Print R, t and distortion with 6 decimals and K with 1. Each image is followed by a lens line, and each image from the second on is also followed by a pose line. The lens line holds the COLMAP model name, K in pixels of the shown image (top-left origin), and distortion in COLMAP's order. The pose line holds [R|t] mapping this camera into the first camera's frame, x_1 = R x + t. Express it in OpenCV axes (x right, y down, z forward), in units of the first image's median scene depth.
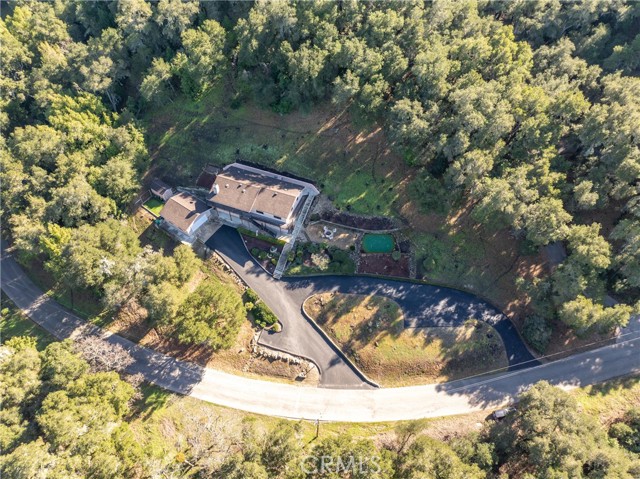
lens RADIAL K [[452.2, 0, 320.0], [0, 452.2, 239.5], [0, 0, 1]] dist [-0.058864, 0.036862]
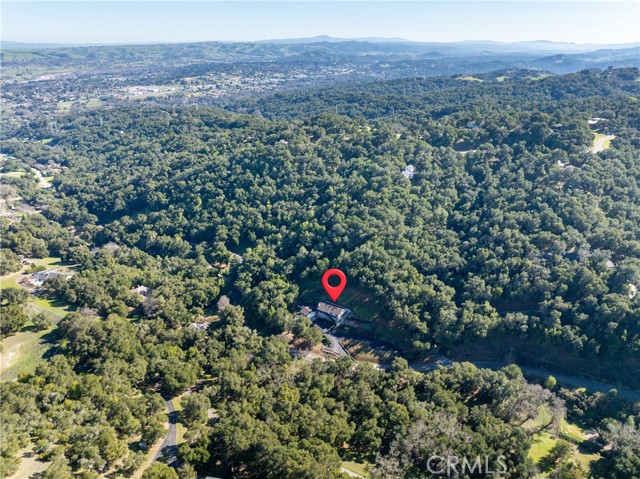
lens RADIAL K [[452.2, 0, 320.0], [0, 452.2, 239.5], [0, 0, 1]] dist [-0.058864, 0.036862]
pose [[0.975218, 0.094038, -0.200266, 0.380775], [-0.176844, 0.875254, -0.450175, 0.933311], [0.132950, 0.474434, 0.870193, -2.048266]]
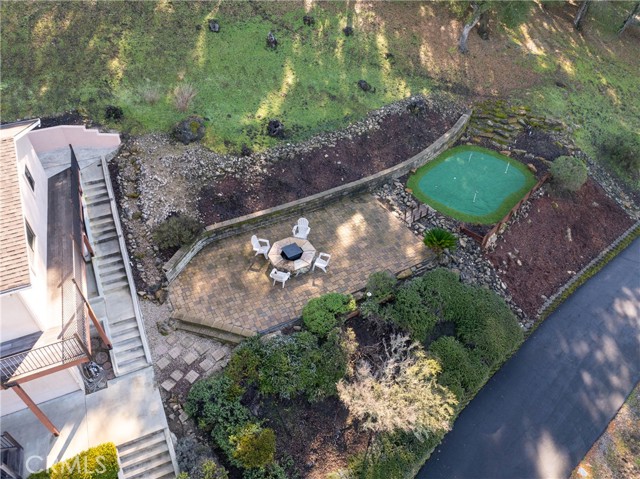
lens RADIAL K [[452.2, 0, 320.0], [0, 452.2, 239.5], [0, 0, 1]] dist [-0.058864, 0.036862]
pose [[0.684081, -0.465472, 0.561578, -0.079239], [0.573169, 0.819213, -0.019184, -0.008051], [-0.451122, 0.335002, 0.827201, 0.831722]]
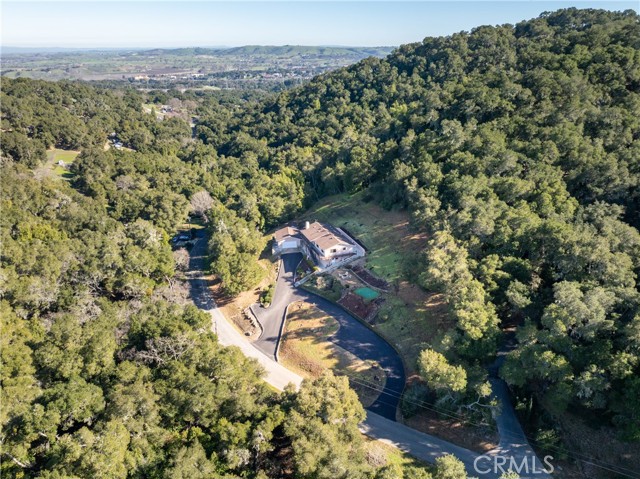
lens RADIAL K [[482.5, 0, 320.0], [0, 482.5, 239.5], [0, 0, 1]] dist [-0.033560, 0.003807]
pose [[0.656371, 0.270697, -0.704202, 0.904346], [-0.595322, 0.759210, -0.263045, 0.306572], [0.463431, 0.591882, 0.659475, 0.006849]]
